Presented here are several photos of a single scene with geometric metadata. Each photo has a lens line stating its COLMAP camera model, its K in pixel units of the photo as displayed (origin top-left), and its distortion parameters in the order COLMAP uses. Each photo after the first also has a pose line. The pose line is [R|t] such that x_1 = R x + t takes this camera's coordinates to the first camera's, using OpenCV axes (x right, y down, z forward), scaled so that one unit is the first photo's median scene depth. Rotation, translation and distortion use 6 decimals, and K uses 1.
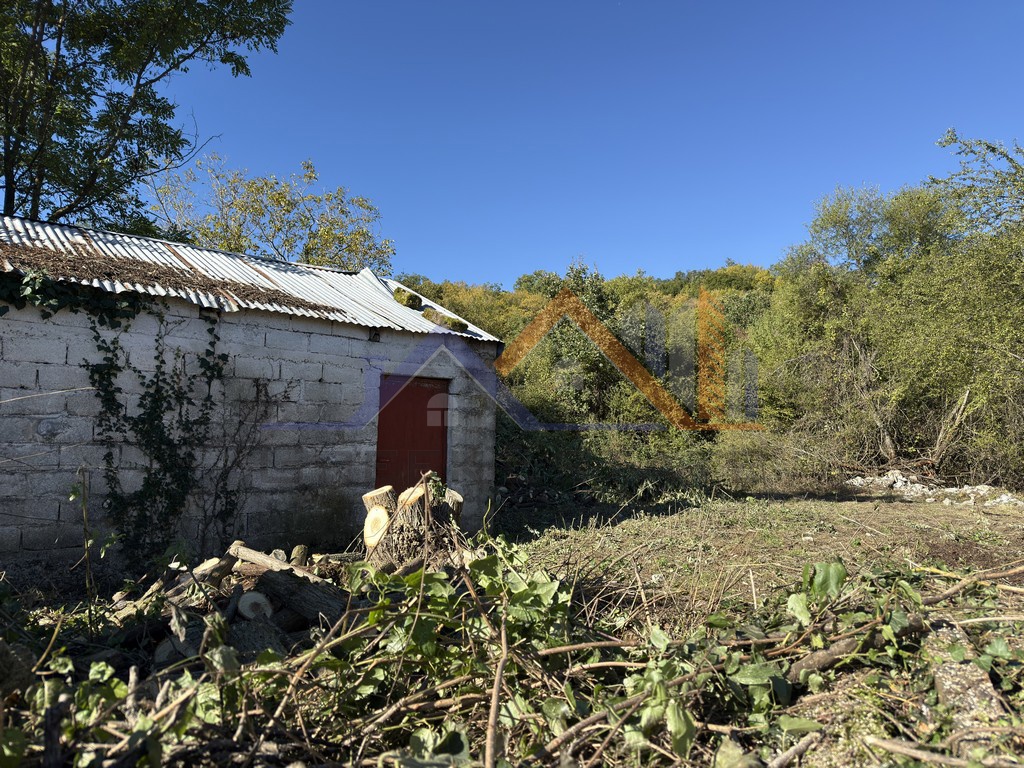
lens RADIAL K [[712.2, 0, 514.7], [0, 712.2, 372.1], [0, 0, 1]] dist [0.034457, -0.049326]
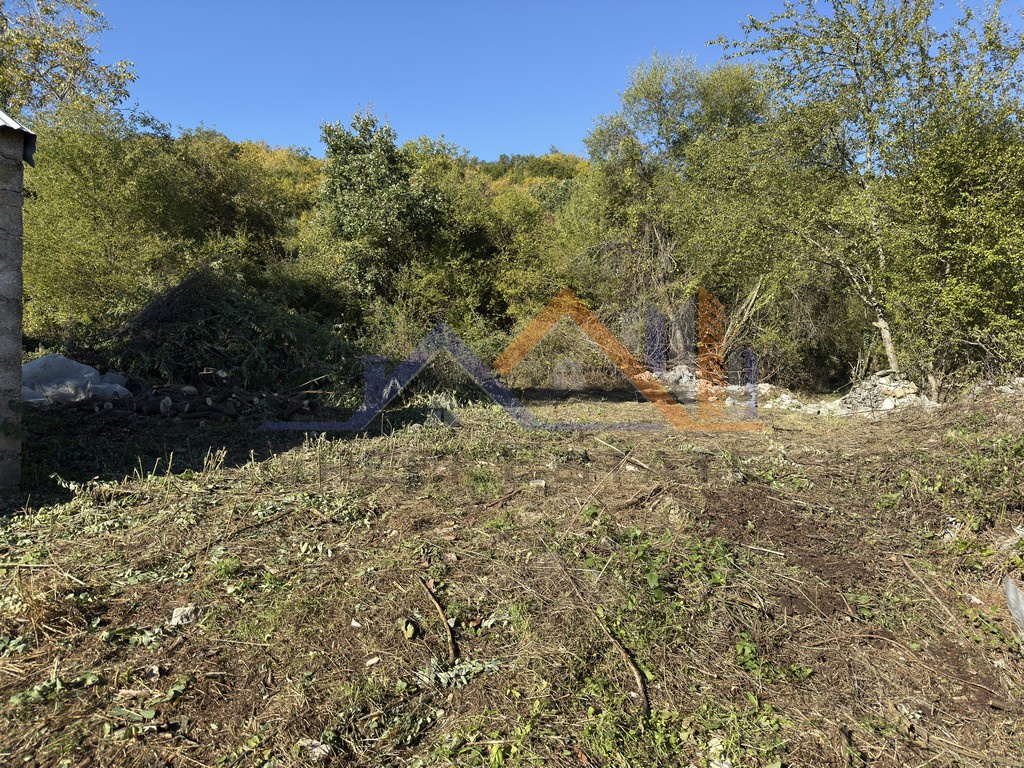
lens RADIAL K [[727.9, 0, 517.9], [0, 727.9, 384.8], [0, 0, 1]] dist [0.047924, -0.040141]
pose [[0.966452, 0.009203, 0.256683, 0.238913], [-0.053603, 0.984580, 0.166522, 0.036484], [-0.251193, -0.174694, 0.952042, 0.420285]]
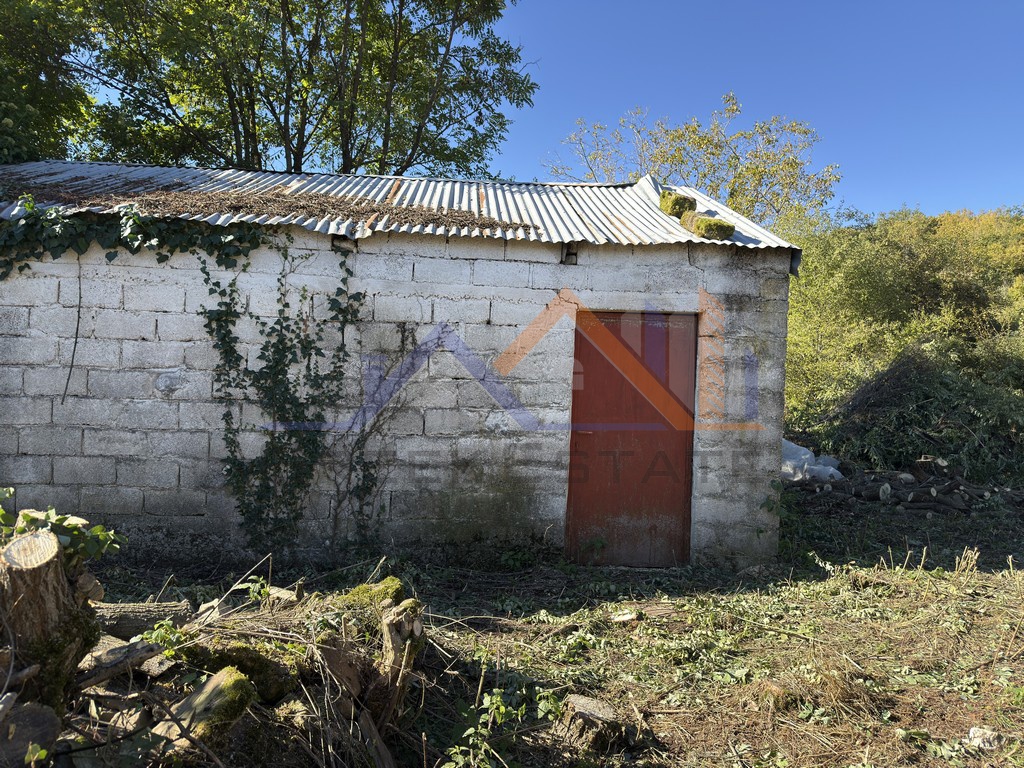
lens RADIAL K [[727.9, 0, 517.9], [0, 727.9, 384.8], [0, 0, 1]] dist [0.047924, -0.040141]
pose [[0.812772, 0.005461, -0.582556, 0.204682], [0.038065, 0.997322, 0.062457, 0.031738], [0.581337, -0.072938, 0.810387, 0.410656]]
